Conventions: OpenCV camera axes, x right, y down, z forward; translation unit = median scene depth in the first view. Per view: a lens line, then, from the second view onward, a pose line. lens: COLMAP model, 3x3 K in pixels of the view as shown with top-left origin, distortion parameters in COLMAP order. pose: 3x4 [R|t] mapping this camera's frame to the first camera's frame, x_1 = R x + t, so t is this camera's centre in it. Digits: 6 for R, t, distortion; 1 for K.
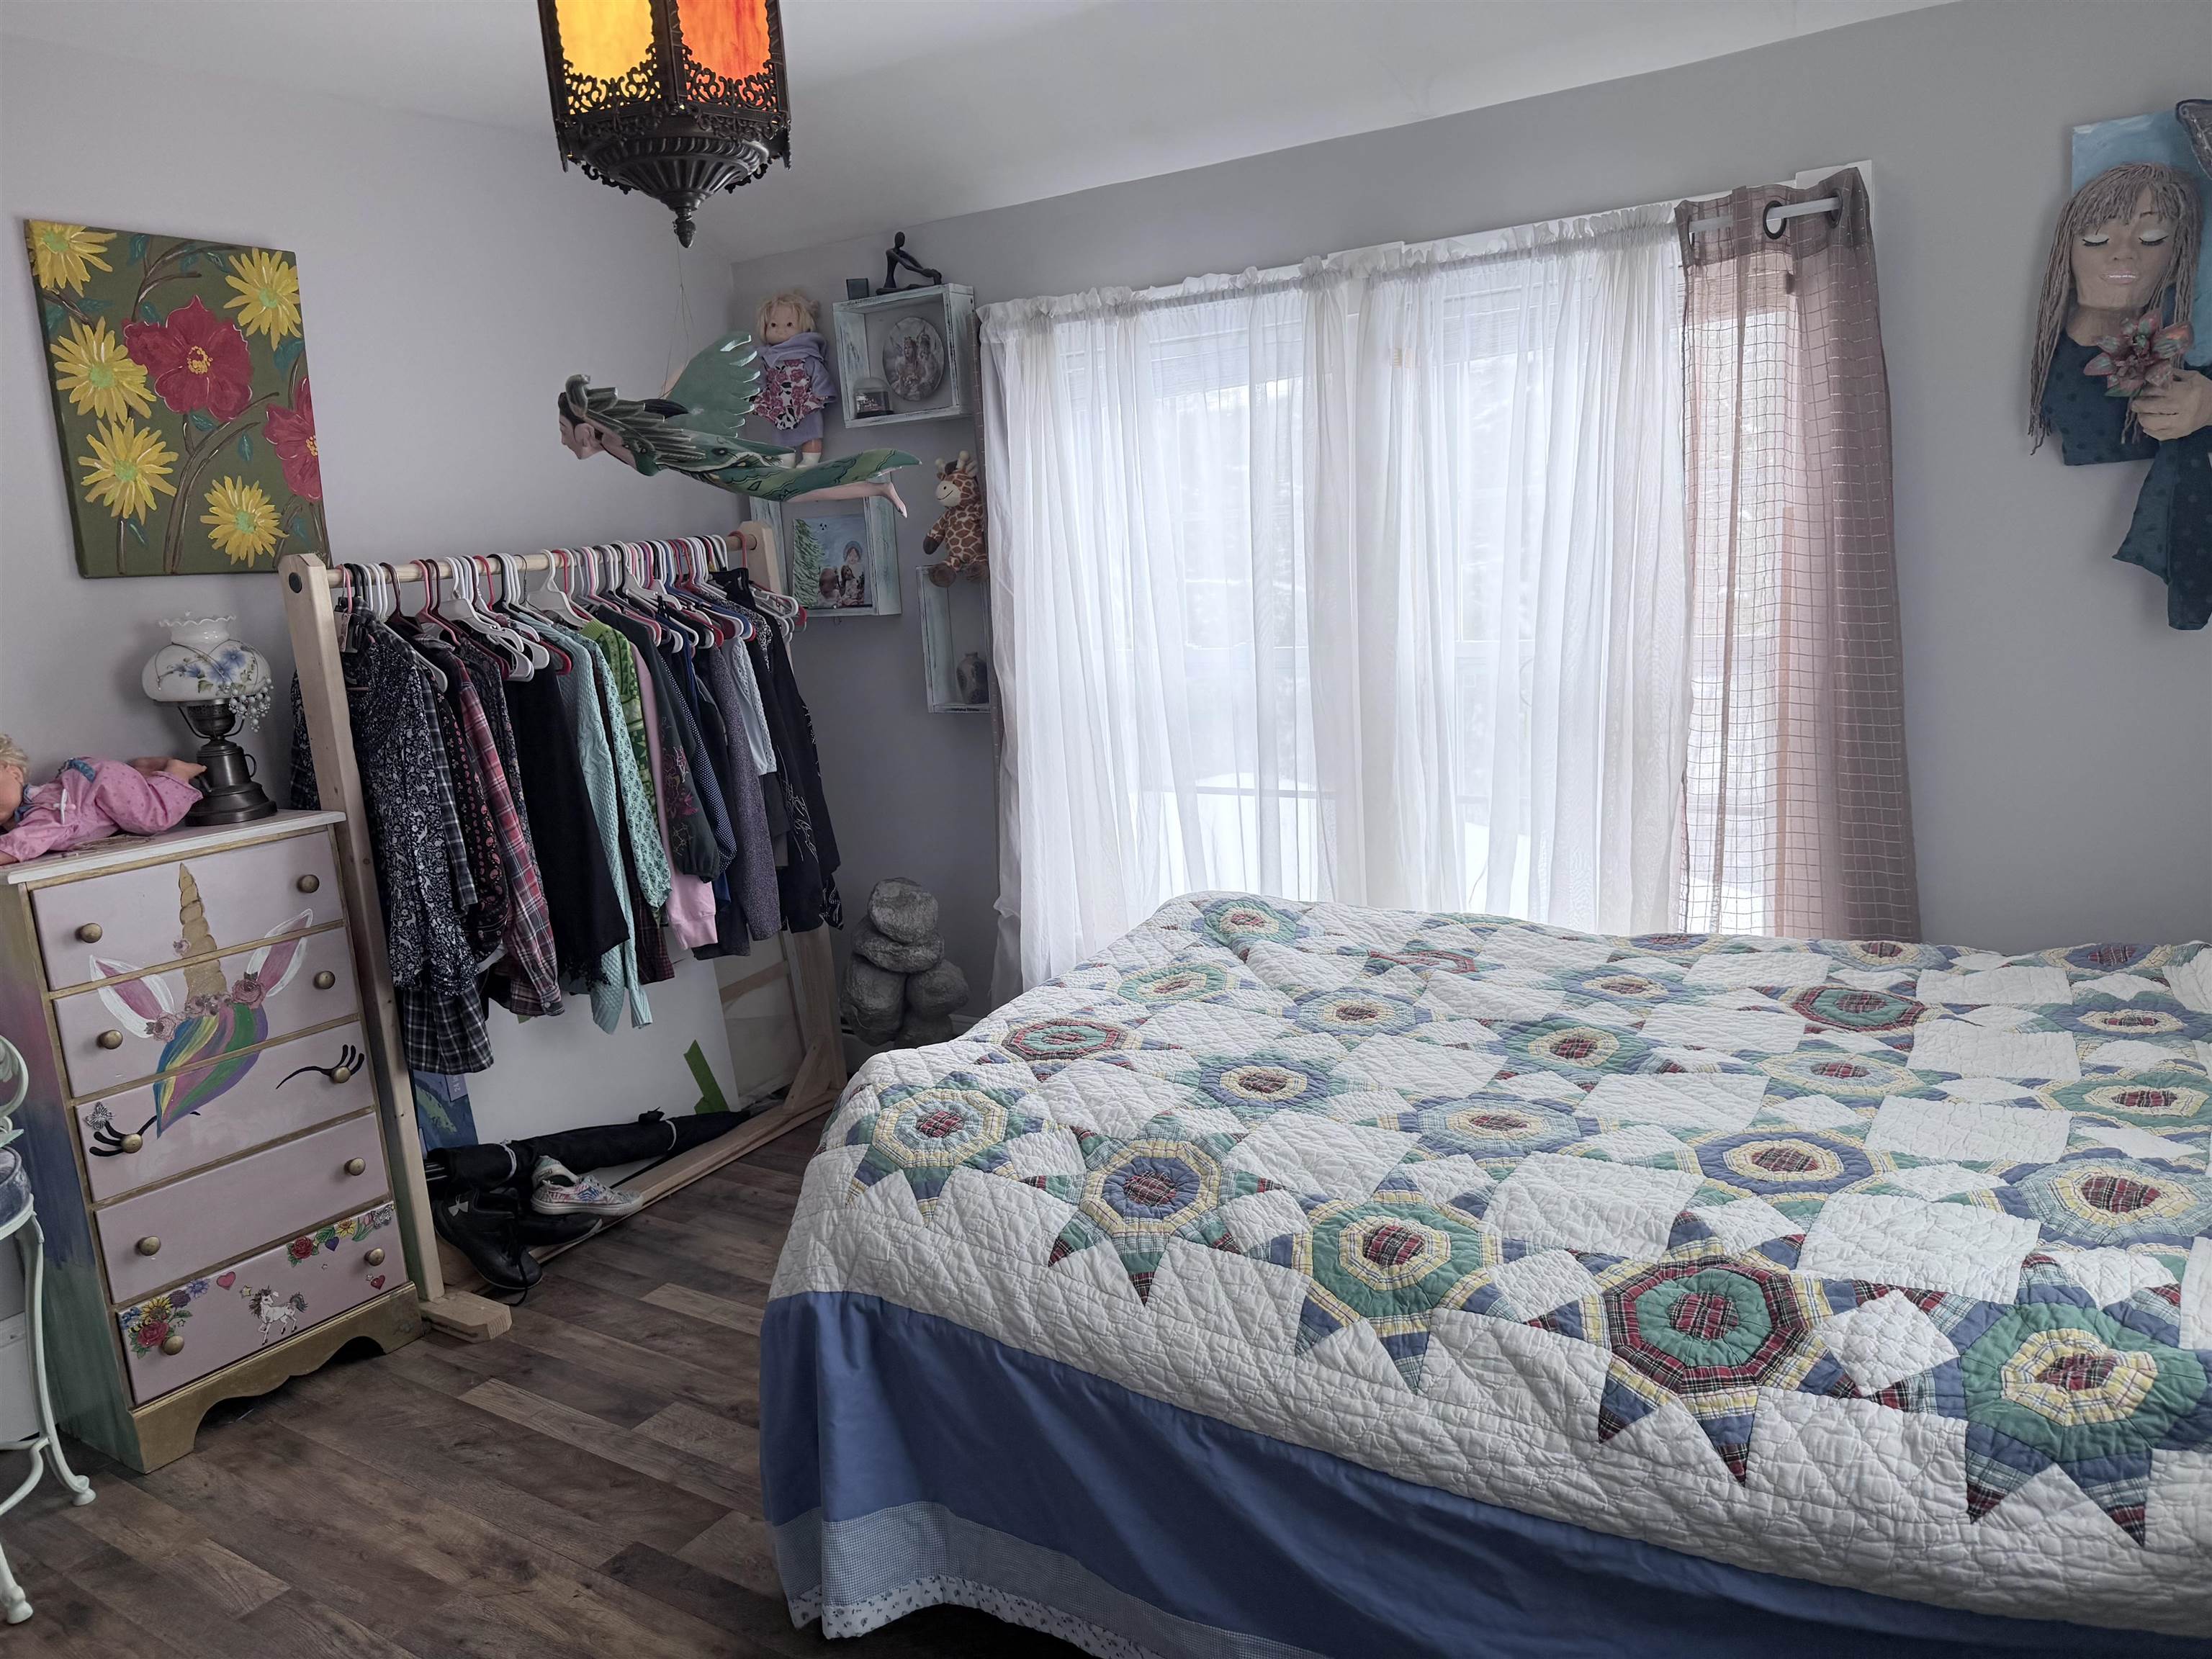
lens RADIAL K [[1736.8, 0, 1400.4], [0, 1736.8, 877.9], [0, 0, 1]] dist [0.019771, -0.010819]
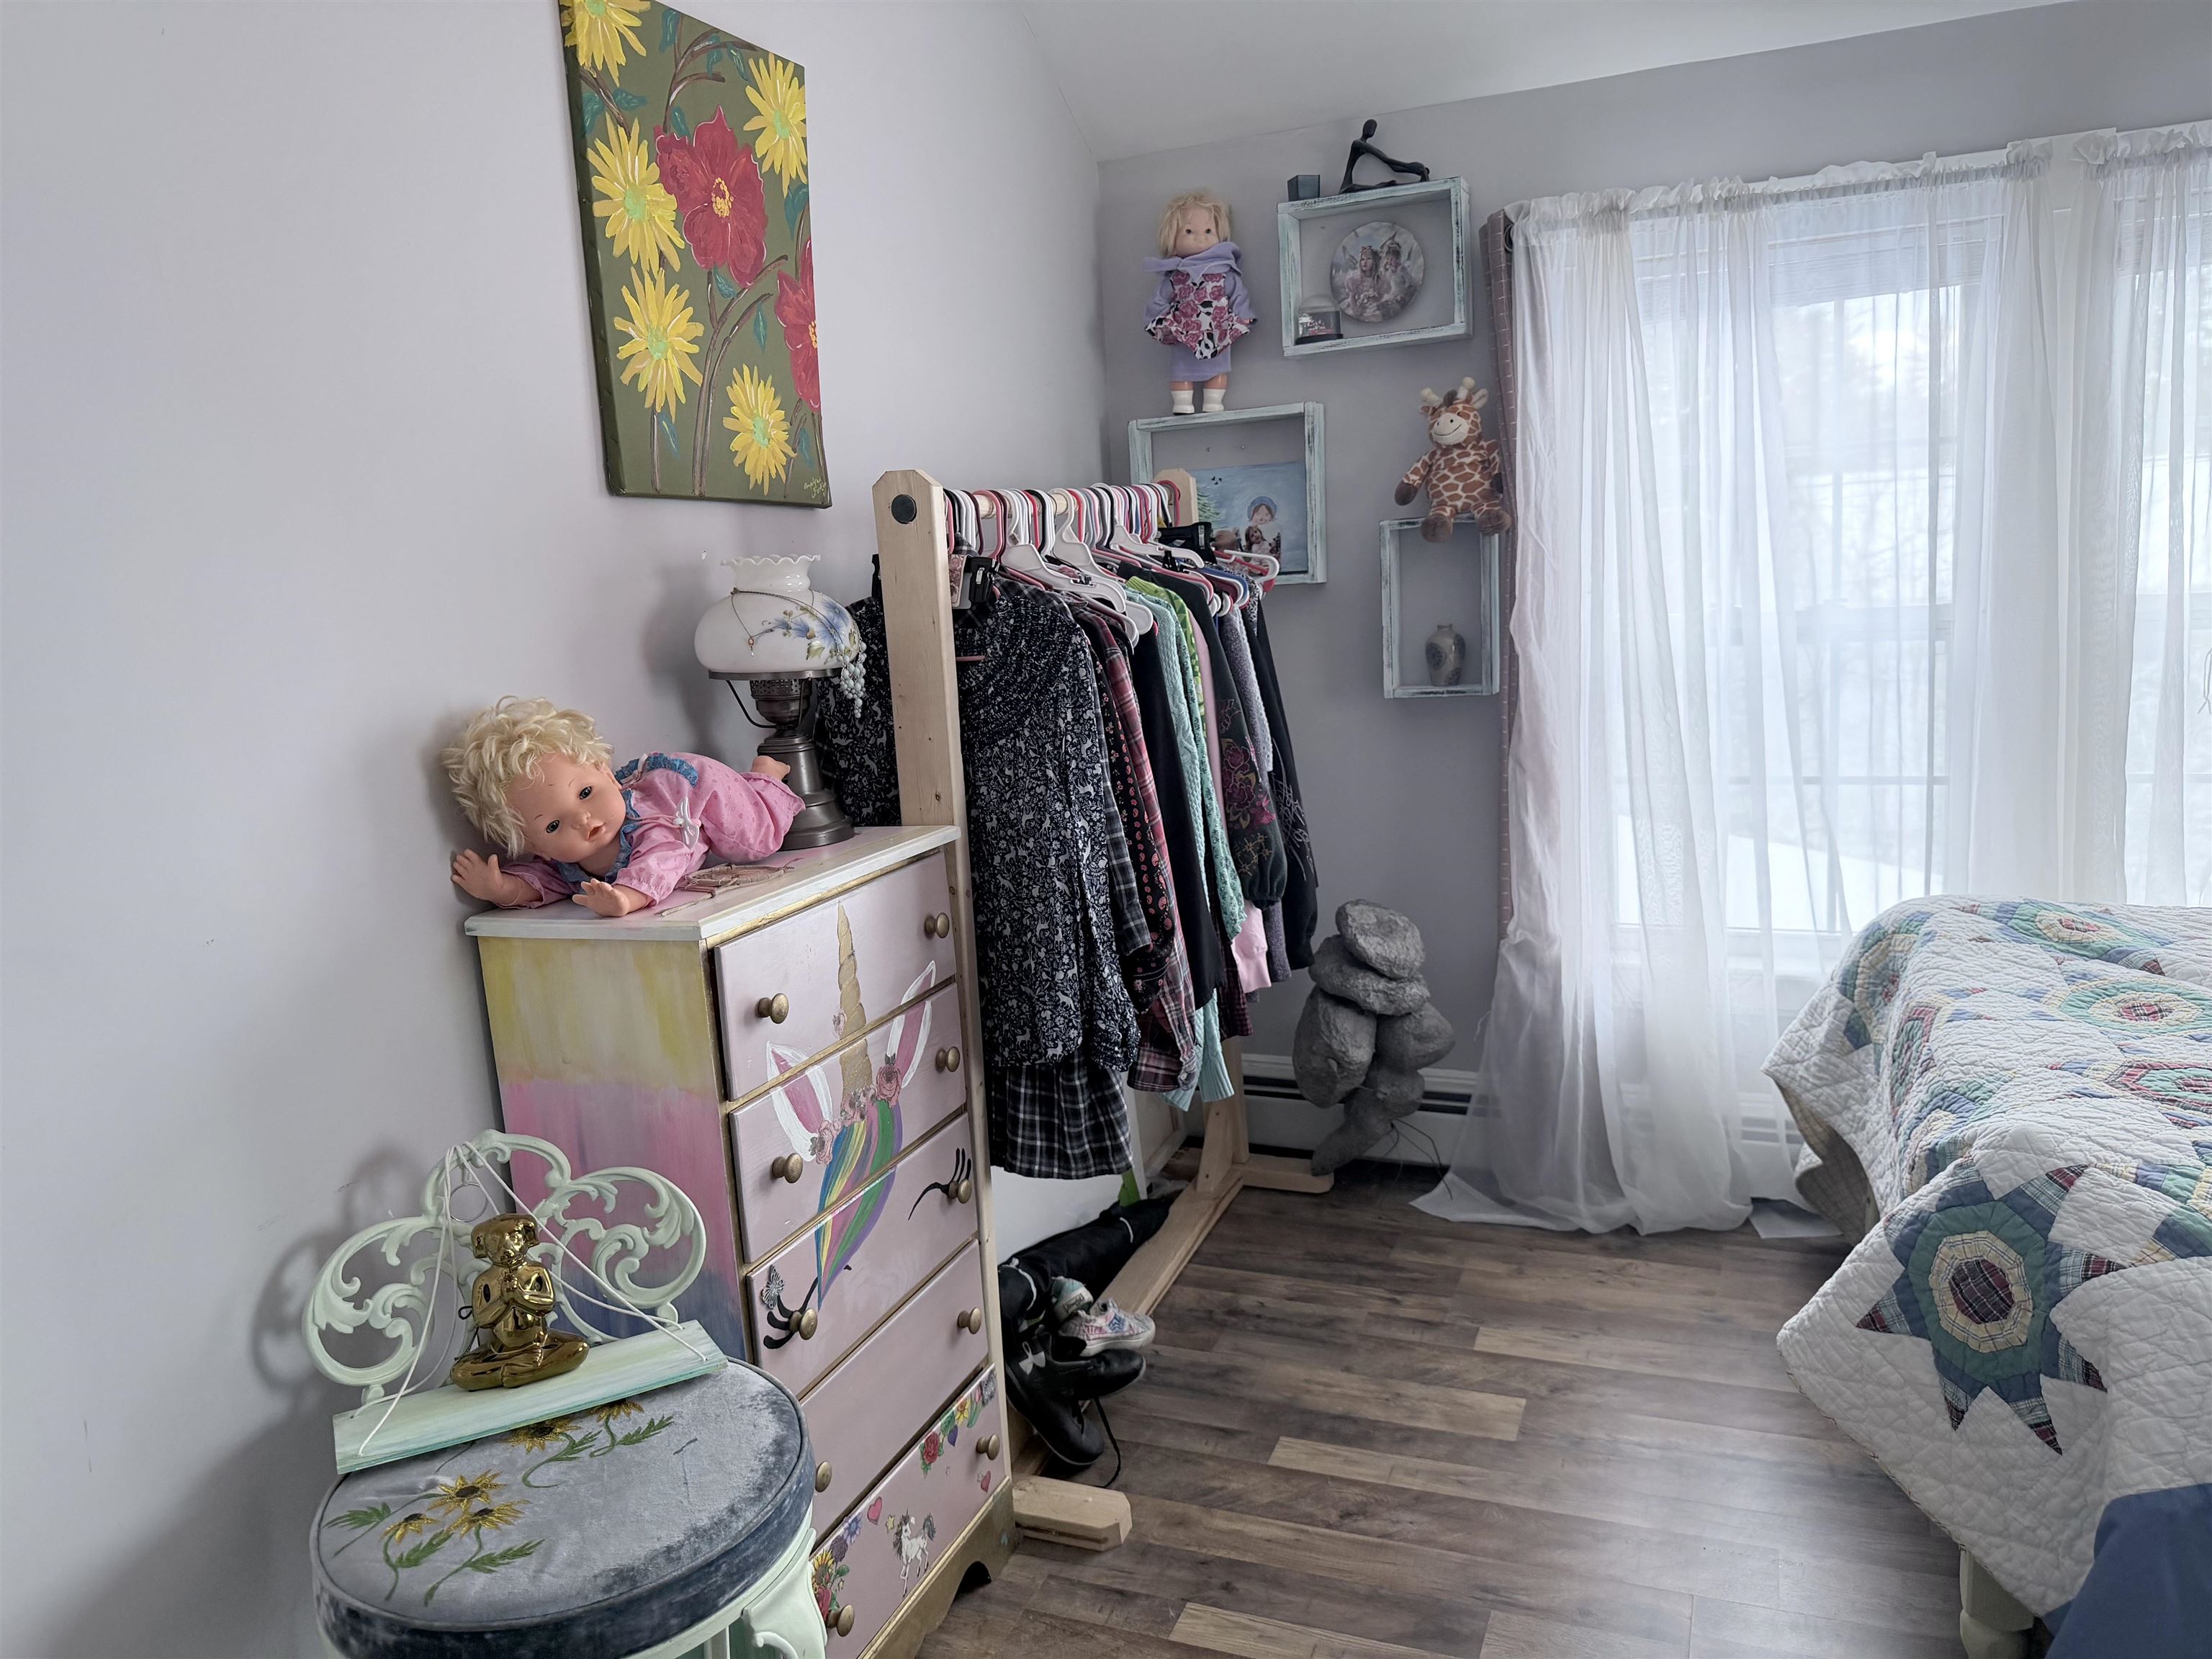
lens RADIAL K [[1562.4, 0, 1100.3], [0, 1562.4, 838.7], [0, 0, 1]] dist [0.102128, -0.137948]
pose [[0.981998, -0.029537, 0.186567, -0.705383], [0.037153, 0.998607, -0.037461, -0.005881], [-0.185200, 0.043718, 0.981728, 0.370954]]
